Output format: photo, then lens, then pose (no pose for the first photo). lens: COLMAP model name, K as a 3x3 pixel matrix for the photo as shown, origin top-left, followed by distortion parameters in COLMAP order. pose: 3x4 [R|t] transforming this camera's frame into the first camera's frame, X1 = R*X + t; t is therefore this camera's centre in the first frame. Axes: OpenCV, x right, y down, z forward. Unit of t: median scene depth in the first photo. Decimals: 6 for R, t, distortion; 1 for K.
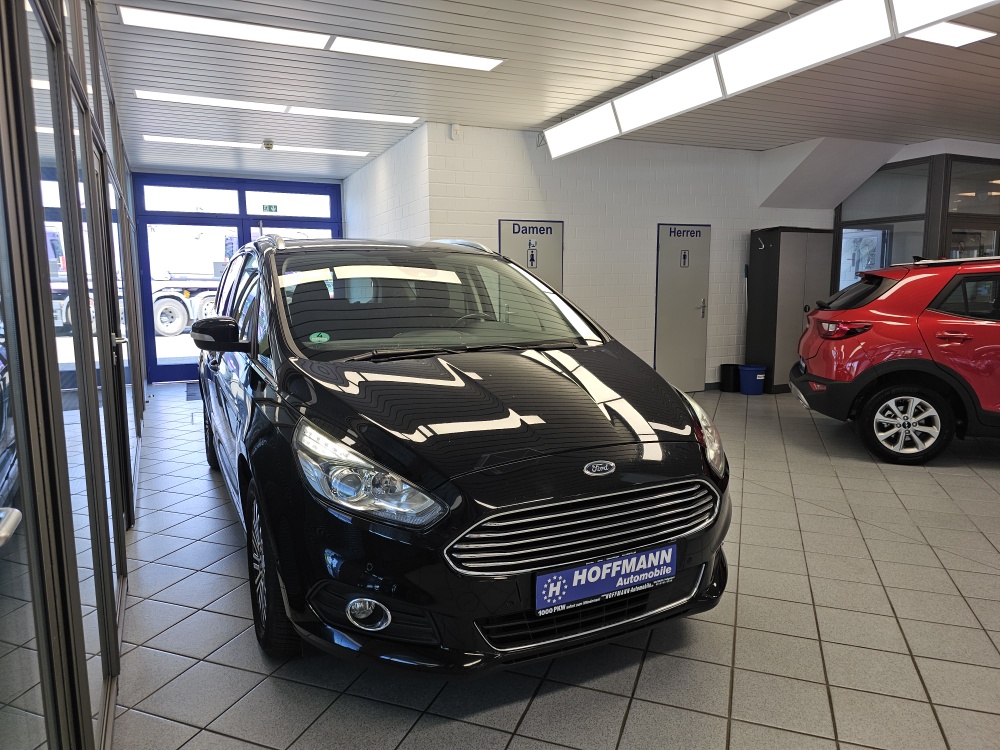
lens RADIAL K [[692.6, 0, 556.3], [0, 692.6, 387.3], [0, 0, 1]] dist [0.043219, -0.045864]
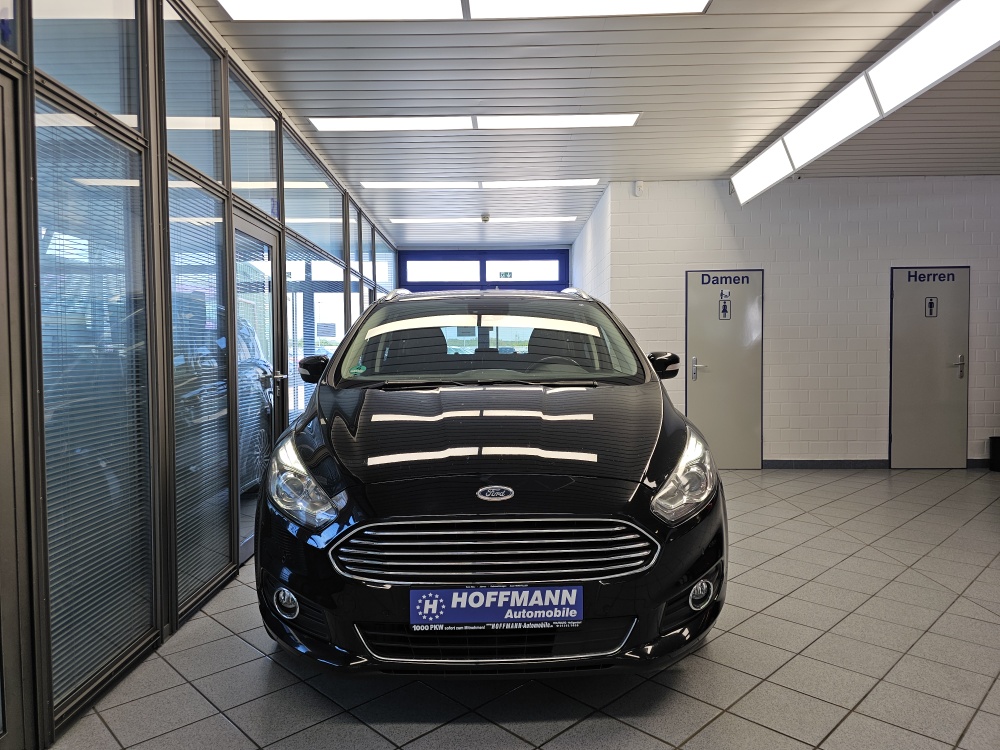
lens RADIAL K [[692.6, 0, 456.2], [0, 692.6, 375.2], [0, 0, 1]] dist [0.043219, -0.045864]
pose [[0.900870, 0.016234, -0.433785, 0.420962], [-0.059121, 0.994577, -0.085559, 0.034247], [0.430044, 0.102723, 0.896945, 0.059643]]
